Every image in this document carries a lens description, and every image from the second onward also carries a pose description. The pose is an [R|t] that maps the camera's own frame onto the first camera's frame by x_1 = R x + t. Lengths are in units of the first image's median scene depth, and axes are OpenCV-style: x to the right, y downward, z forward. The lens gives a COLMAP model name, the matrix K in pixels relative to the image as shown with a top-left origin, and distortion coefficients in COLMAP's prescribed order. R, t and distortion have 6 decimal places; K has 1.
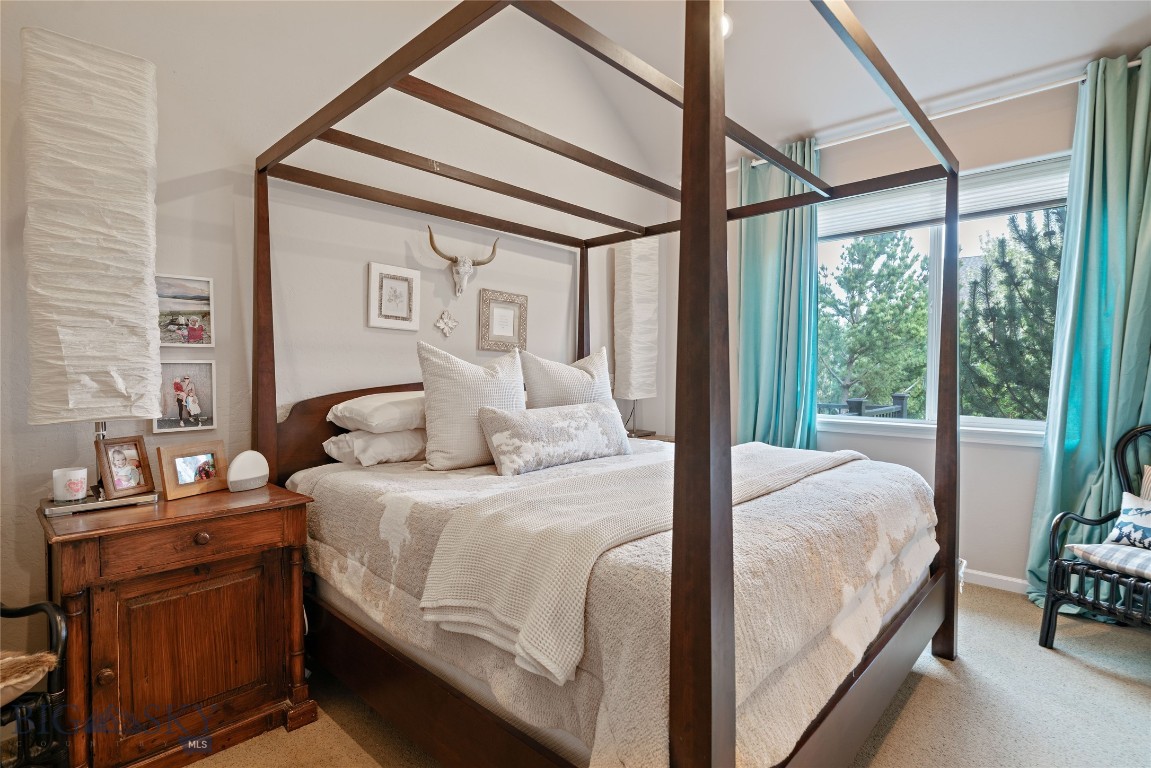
lens RADIAL K [[568.0, 0, 565.5], [0, 568.0, 382.9], [0, 0, 1]] dist [0.001898, 0.001065]
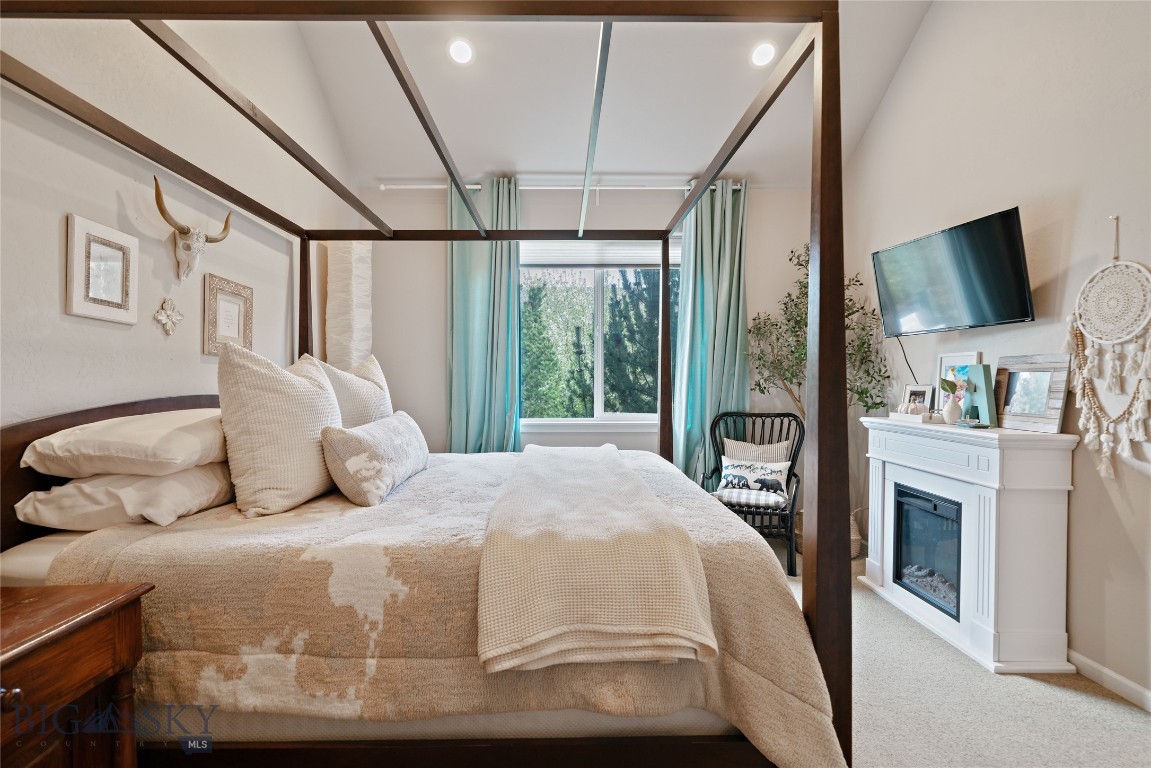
lens RADIAL K [[568.0, 0, 565.1], [0, 568.0, 381.3], [0, 0, 1]] dist [0.001898, 0.001065]
pose [[0.714687, -0.005722, 0.699421, -0.390395], [0.019797, 0.999731, -0.012050, -0.004530], [-0.699164, 0.022459, 0.714608, 0.151831]]
